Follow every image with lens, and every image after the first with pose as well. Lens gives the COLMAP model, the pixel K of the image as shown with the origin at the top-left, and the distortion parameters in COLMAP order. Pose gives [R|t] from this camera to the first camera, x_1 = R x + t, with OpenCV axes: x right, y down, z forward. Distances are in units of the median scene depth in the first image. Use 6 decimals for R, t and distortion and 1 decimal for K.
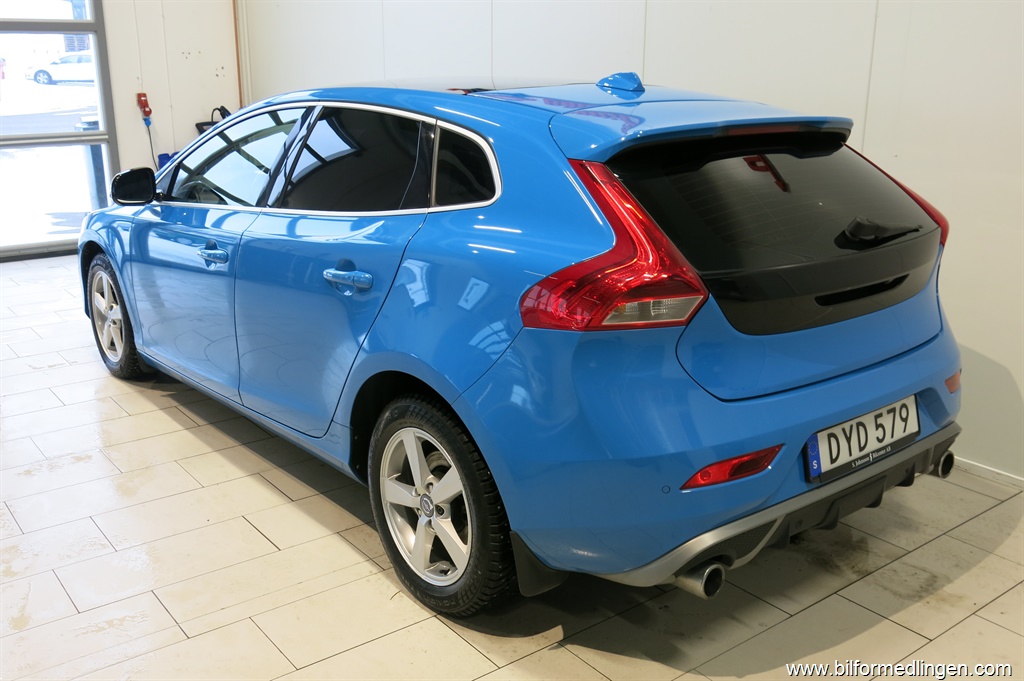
lens RADIAL K [[963.0, 0, 512.0], [0, 963.0, 340.5], [0, 0, 1]] dist [-0.010554, -0.001378]
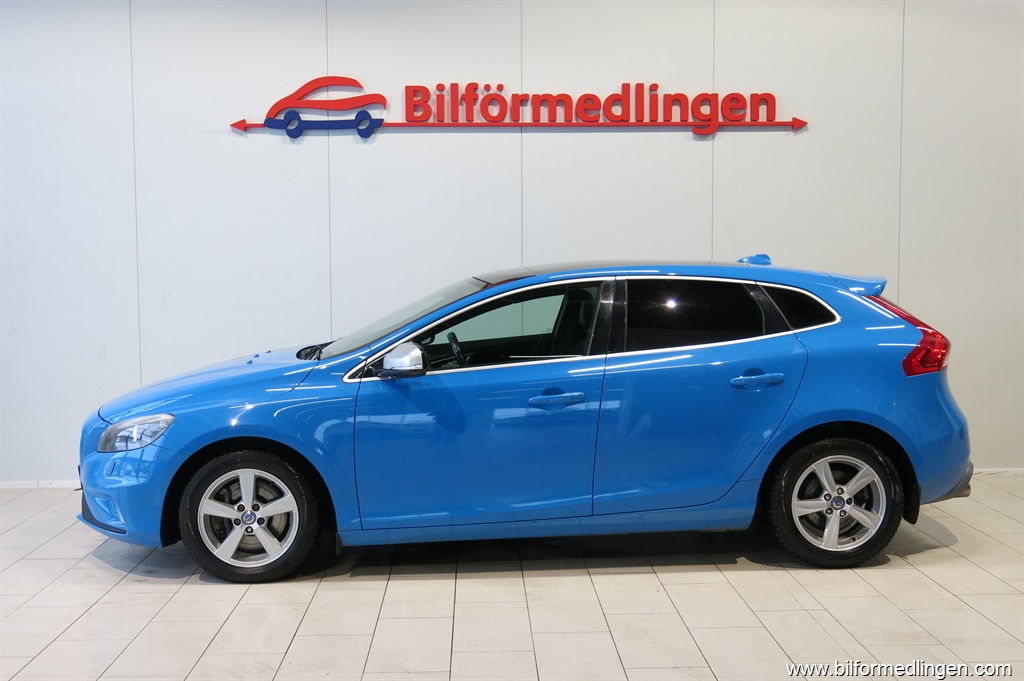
lens RADIAL K [[1130.9, 0, 512.0], [0, 1130.9, 340.5], [0, 0, 1]] dist [-0.002935, -0.003208]
pose [[0.576495, -0.059958, 0.814898, -1.492967], [0.233723, 0.967735, -0.094143, -0.036278], [-0.782961, 0.244733, 0.571908, 0.189920]]
